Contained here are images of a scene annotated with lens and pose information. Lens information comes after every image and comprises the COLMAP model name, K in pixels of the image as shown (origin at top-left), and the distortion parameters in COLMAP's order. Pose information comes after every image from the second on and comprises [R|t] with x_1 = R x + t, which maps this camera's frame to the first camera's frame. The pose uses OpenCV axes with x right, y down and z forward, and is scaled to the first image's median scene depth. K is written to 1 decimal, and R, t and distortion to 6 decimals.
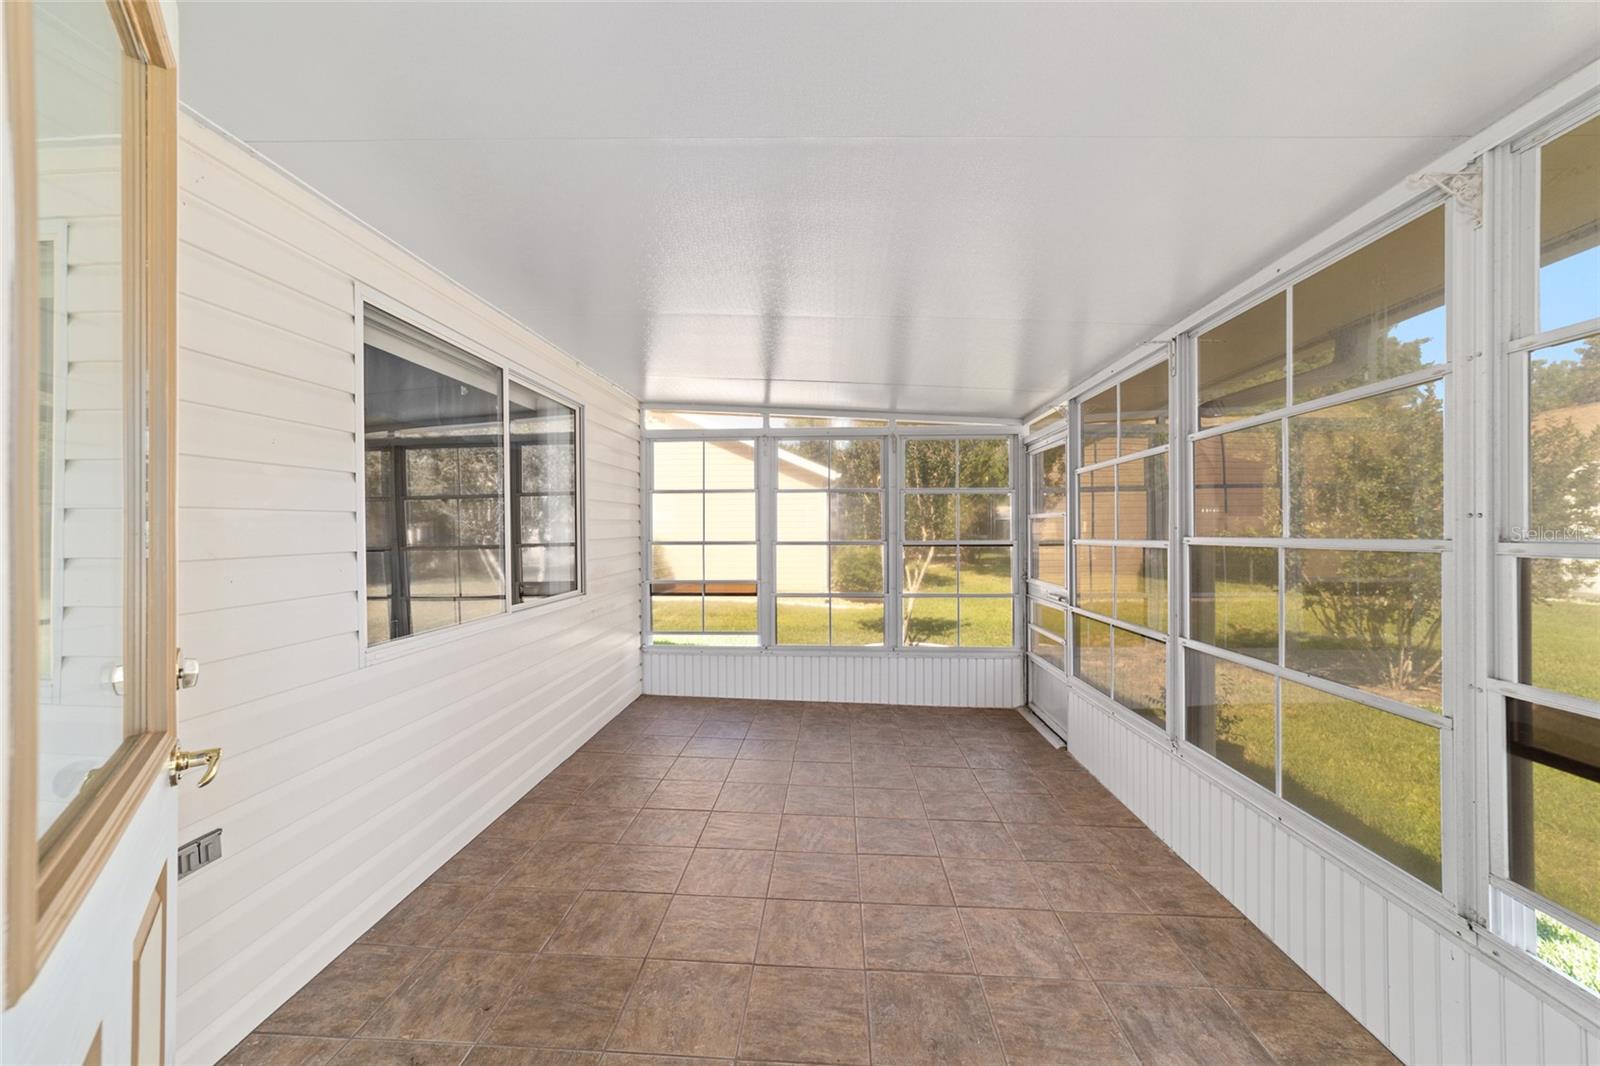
lens RADIAL K [[613.7, 0, 797.1], [0, 613.7, 532.4], [0, 0, 1]] dist [-0.017803, 0.009032]
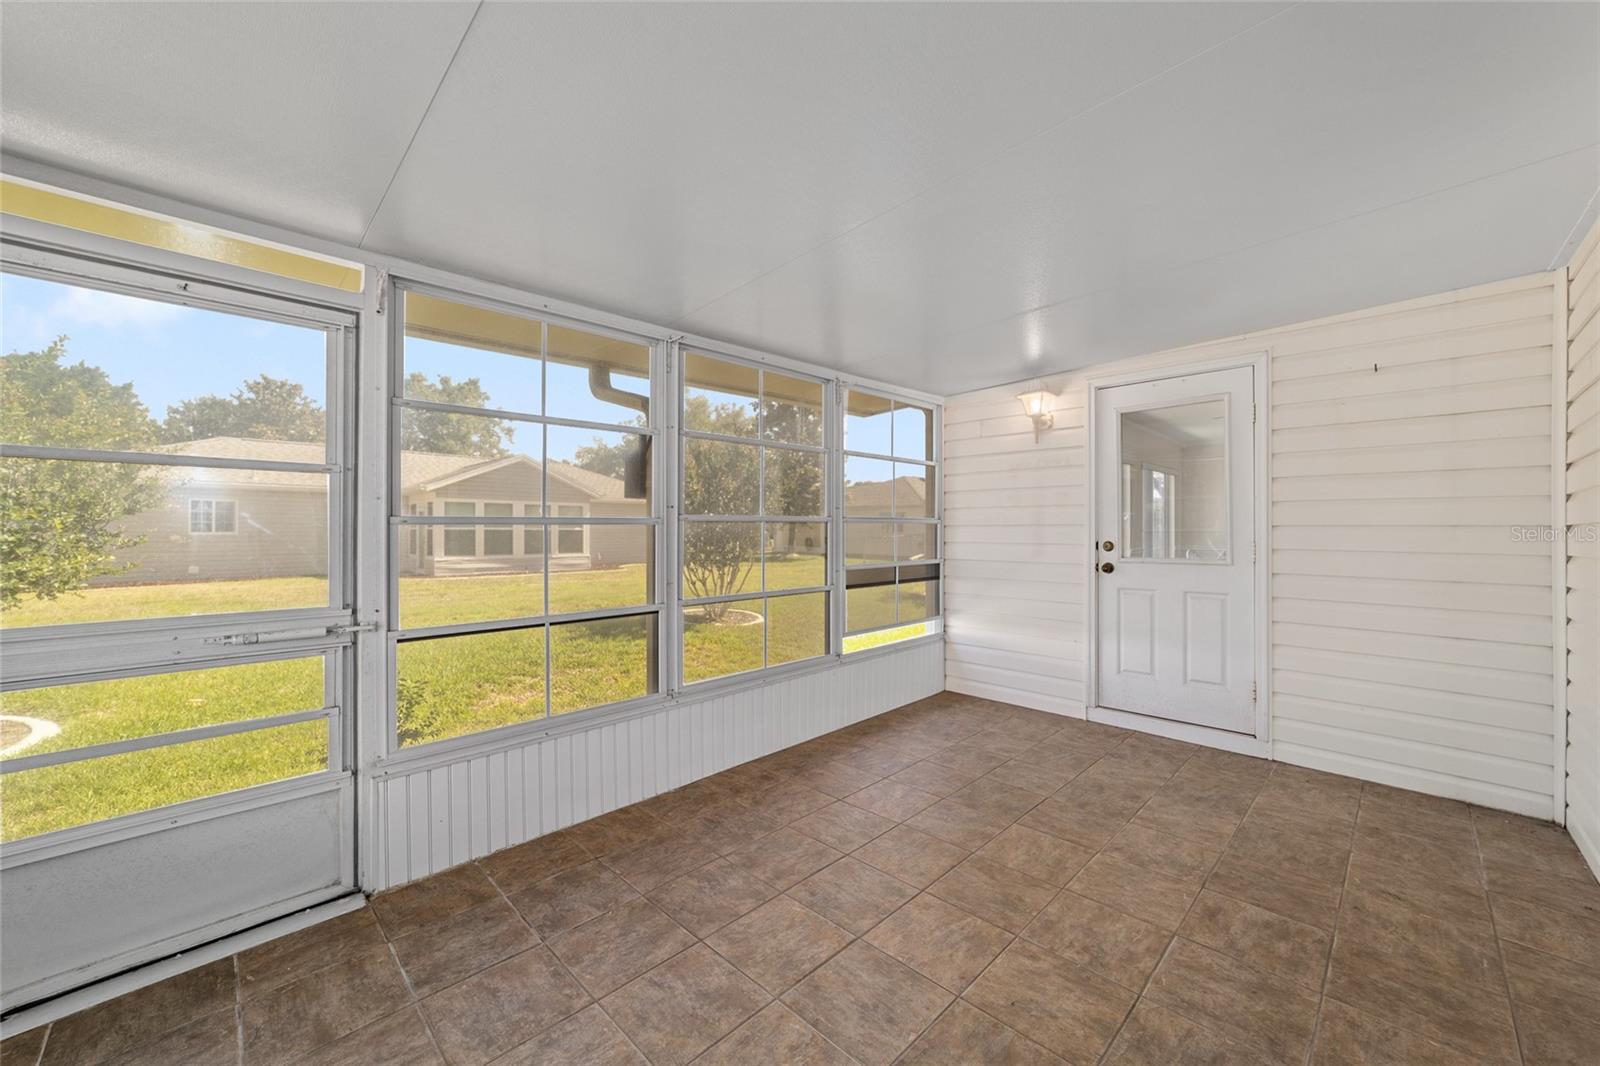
lens RADIAL K [[613.7, 0, 797.1], [0, 613.7, 532.4], [0, 0, 1]] dist [-0.017803, 0.009032]
pose [[-0.746574, -0.001655, 0.665301, -0.382816], [0.001785, 0.999988, 0.004490, 0.043072], [-0.665300, 0.004540, -0.746562, 2.042036]]
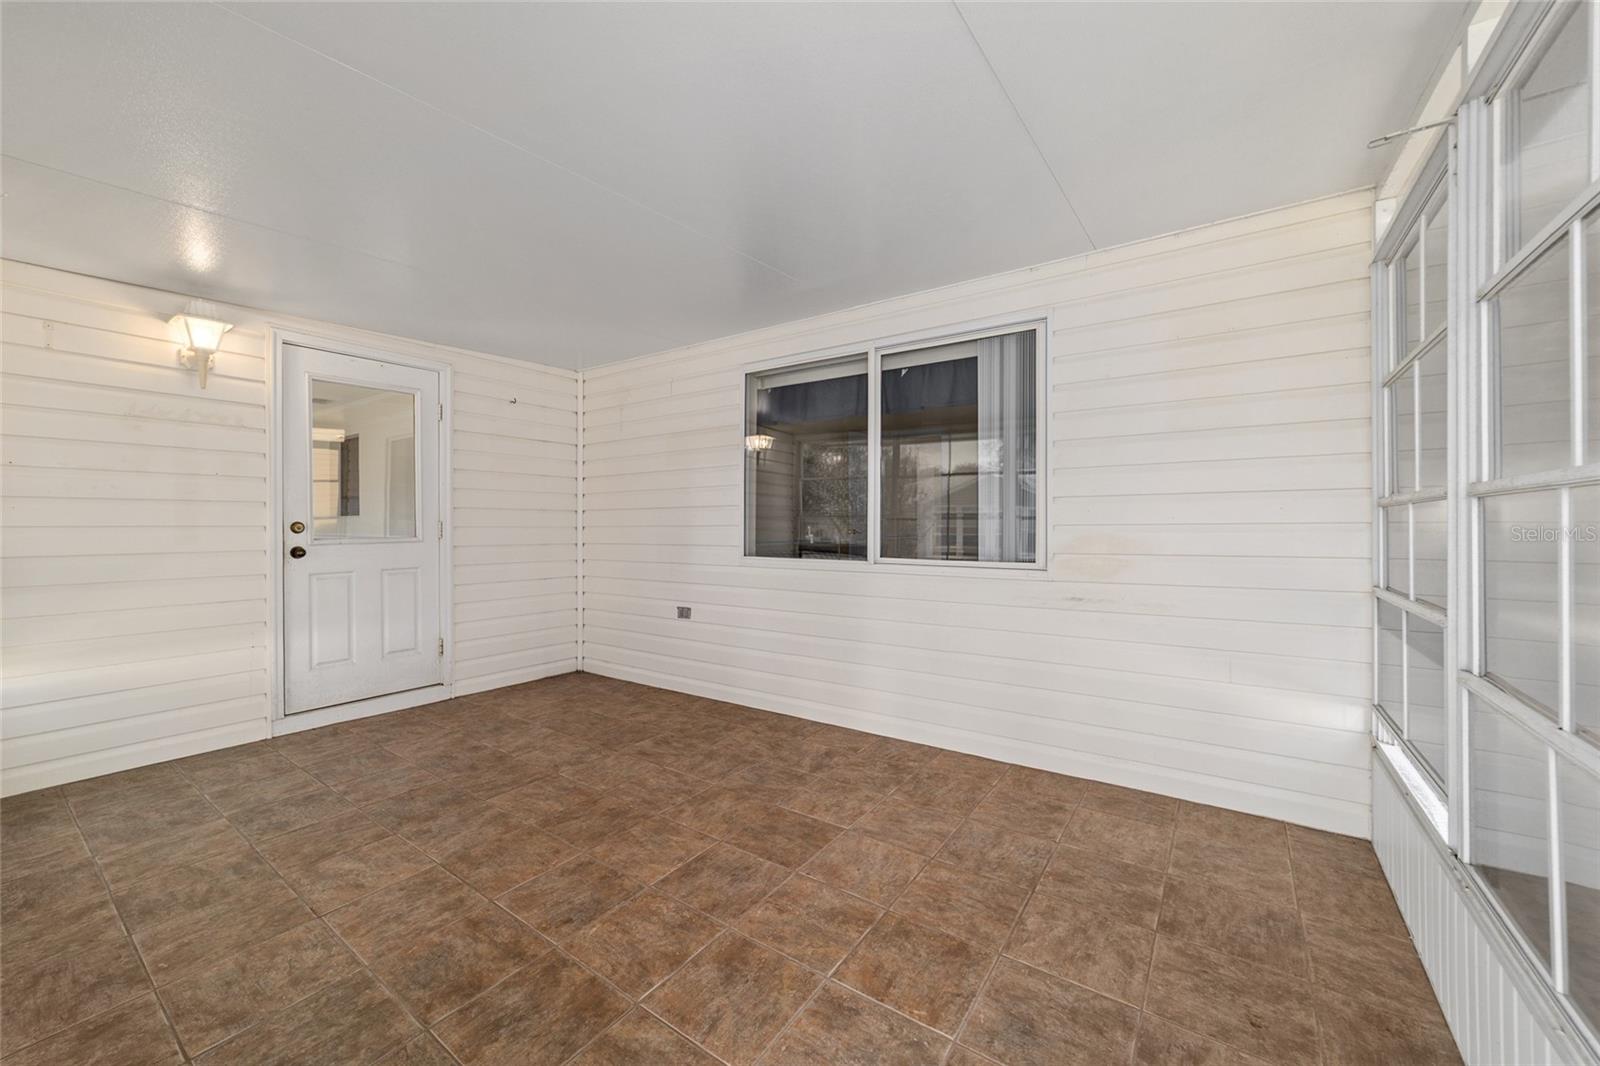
lens RADIAL K [[619.5, 0, 795.3], [0, 619.5, 525.5], [0, 0, 1]] dist [-0.018606, 0.008606]
pose [[-0.525245, 0.005022, -0.850936, 0.796931], [-0.002564, 0.999969, 0.007484, 0.072678], [0.850947, 0.006113, -0.525216, 2.008549]]
